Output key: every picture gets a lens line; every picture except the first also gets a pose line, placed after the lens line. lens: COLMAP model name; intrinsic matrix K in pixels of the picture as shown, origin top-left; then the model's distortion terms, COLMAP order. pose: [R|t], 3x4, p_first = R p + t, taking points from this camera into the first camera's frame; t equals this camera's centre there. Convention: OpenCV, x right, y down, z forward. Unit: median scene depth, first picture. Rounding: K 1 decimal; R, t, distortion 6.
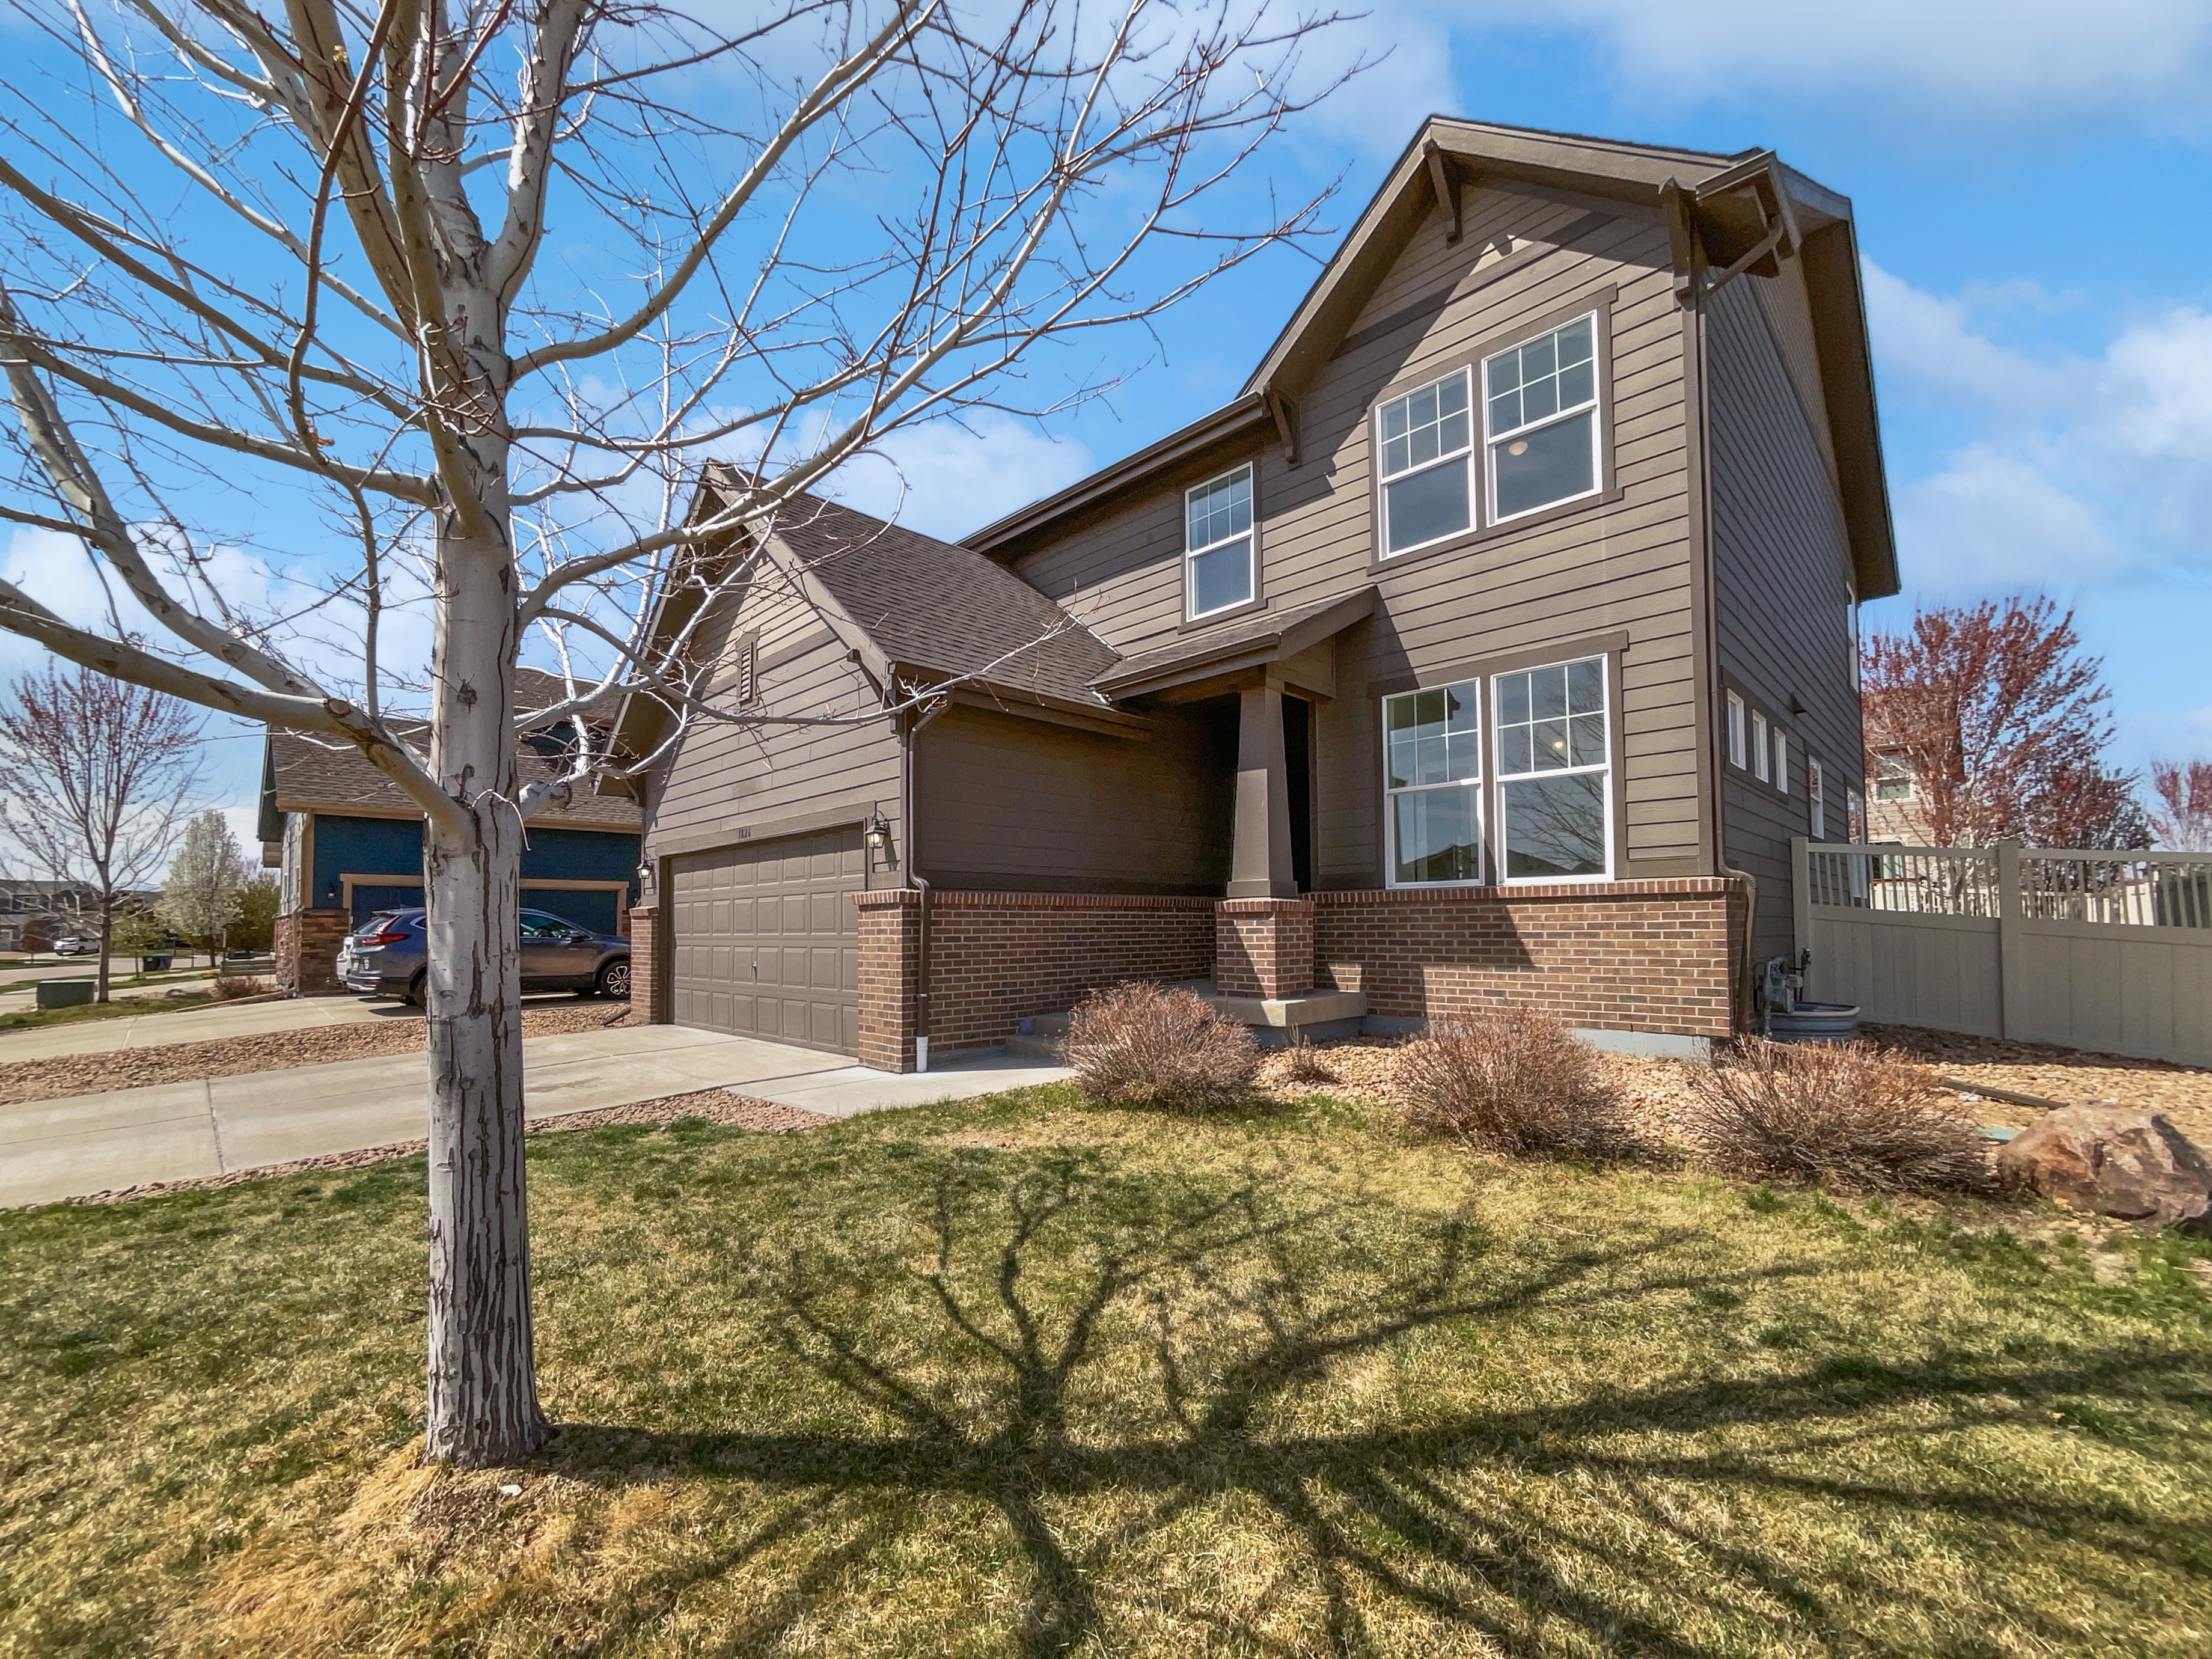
lens RADIAL K [[909.4, 0, 1047.4], [0, 909.4, 894.1], [0, 0, 1]] dist [0.009788, 0.000009]
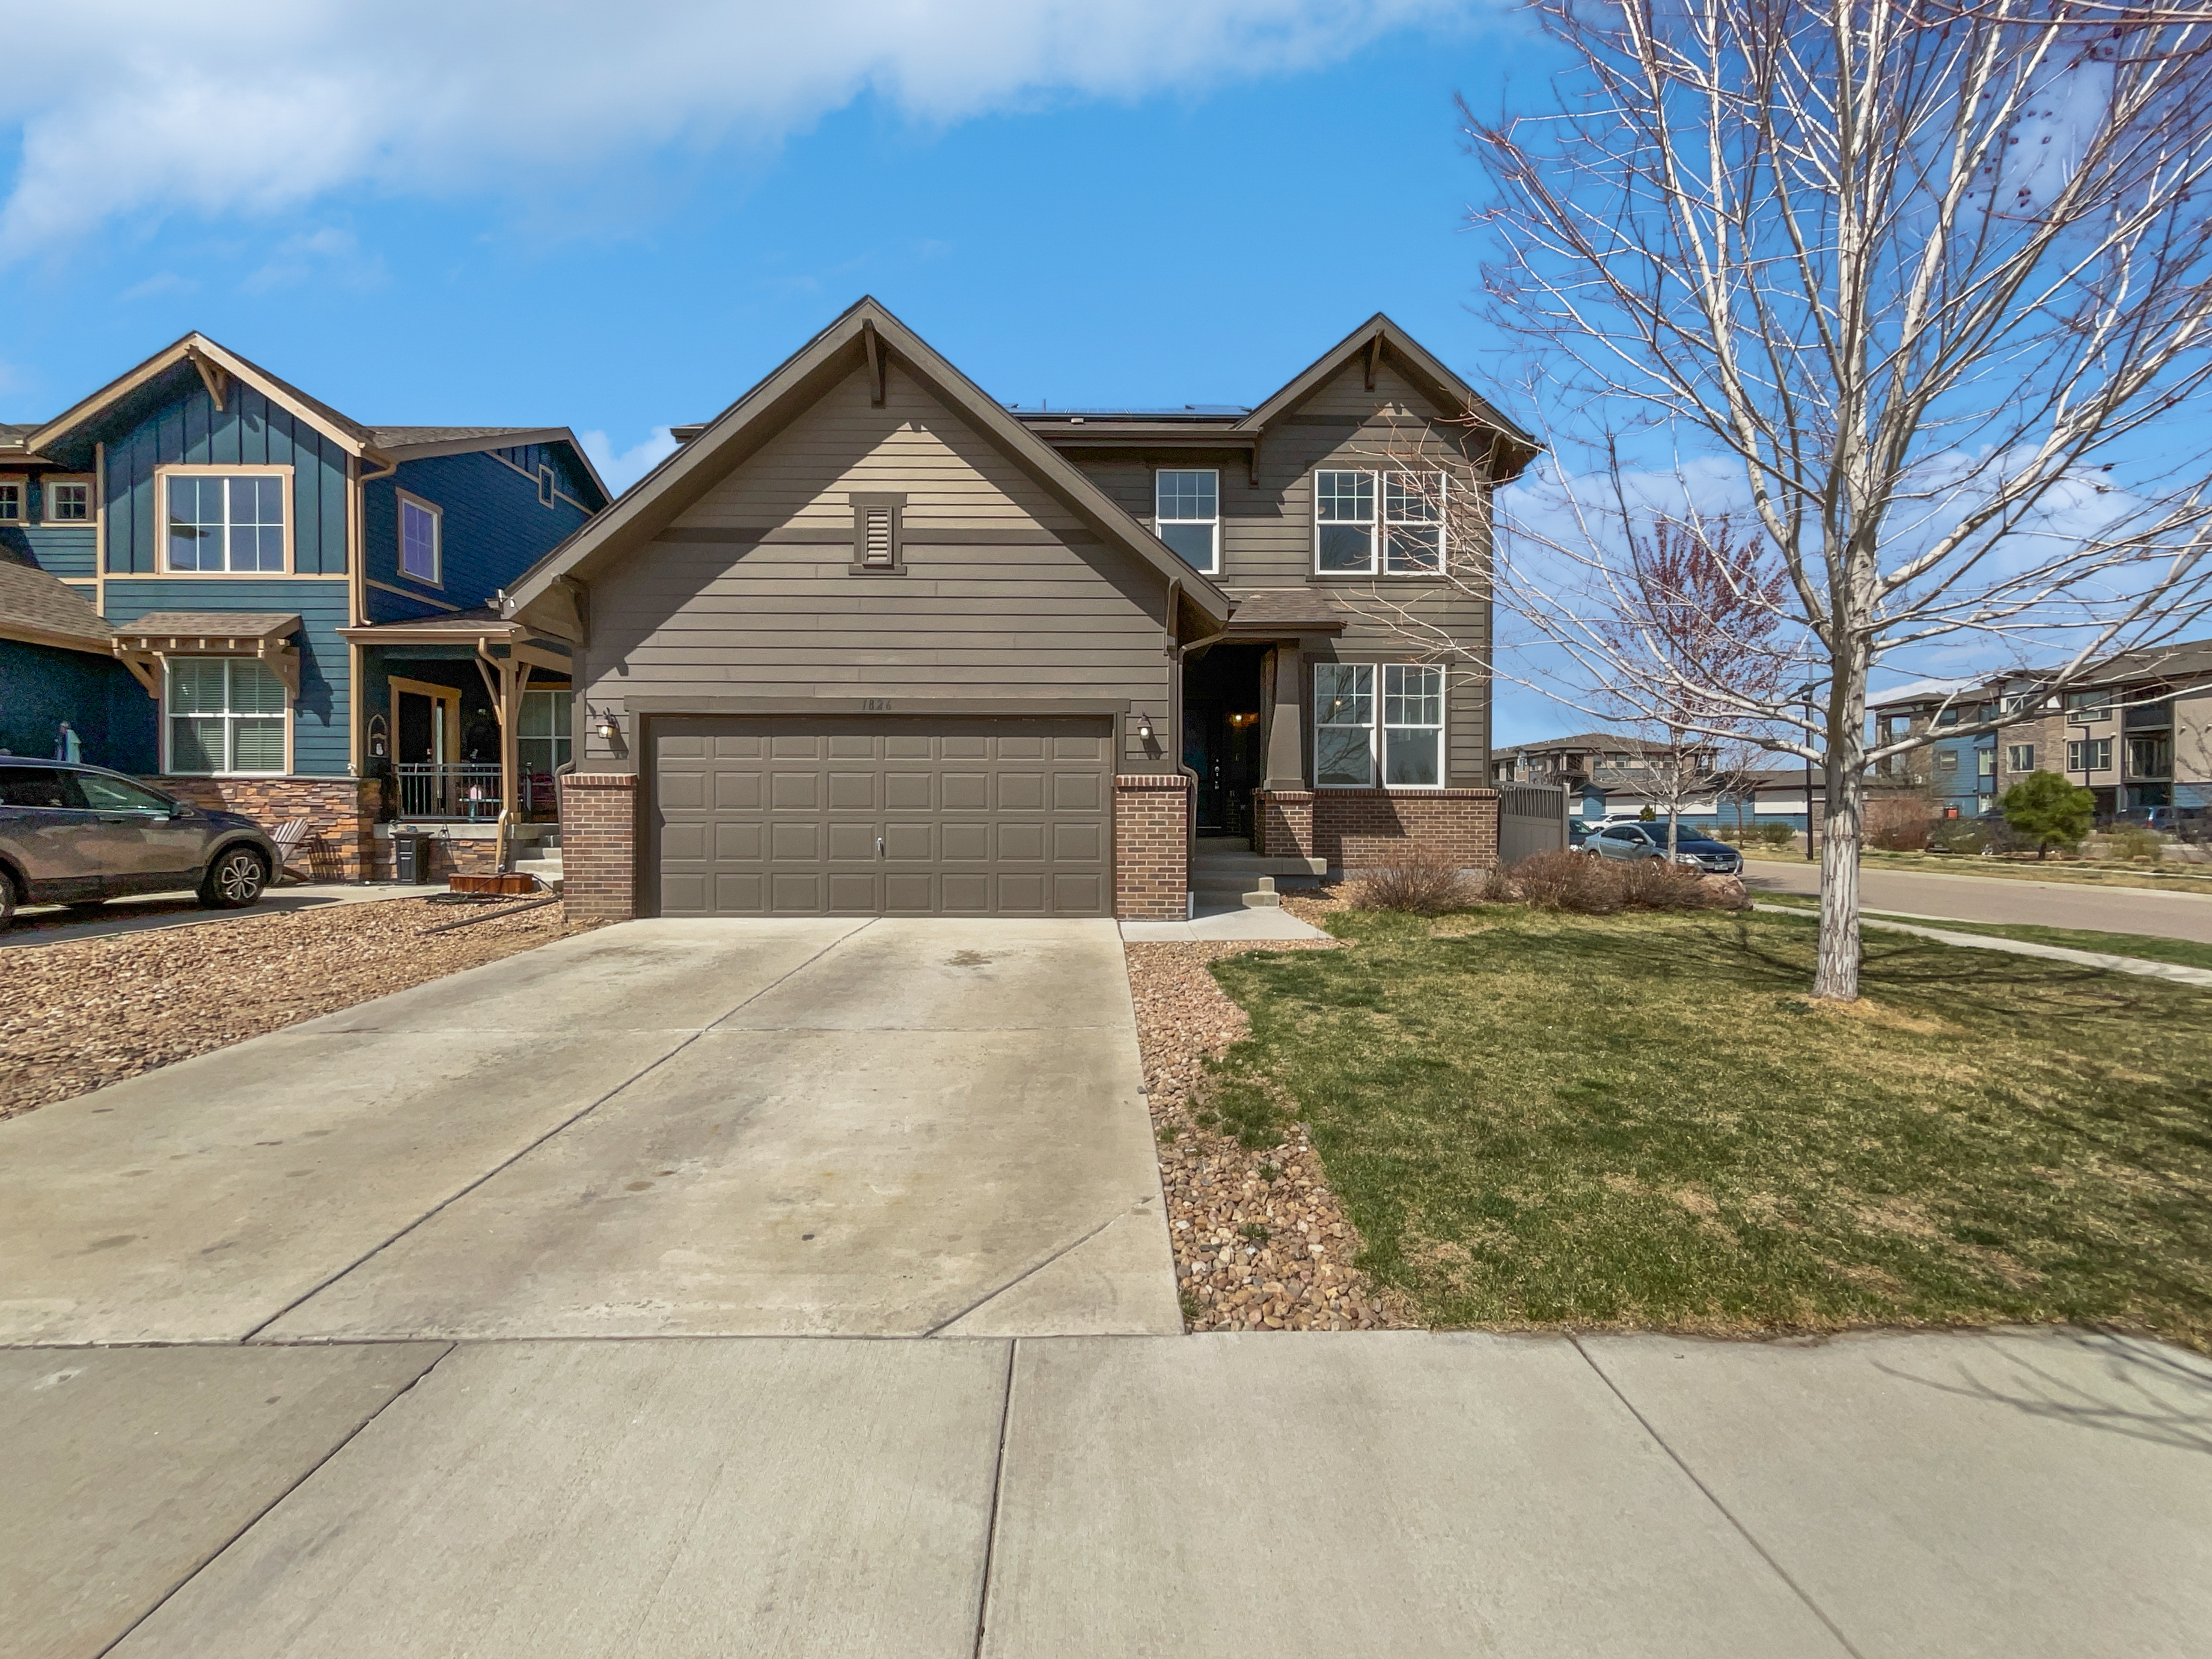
lens RADIAL K [[910.5, 0, 1079.2], [0, 910.5, 831.6], [0, 0, 1]] dist [-0.000639, -0.000157]
pose [[0.689249, -0.000203, 0.724524, -1.127966], [-0.036860, 0.998695, 0.035346, 0.032014], [-0.723586, -0.051068, 0.688342, 0.232915]]
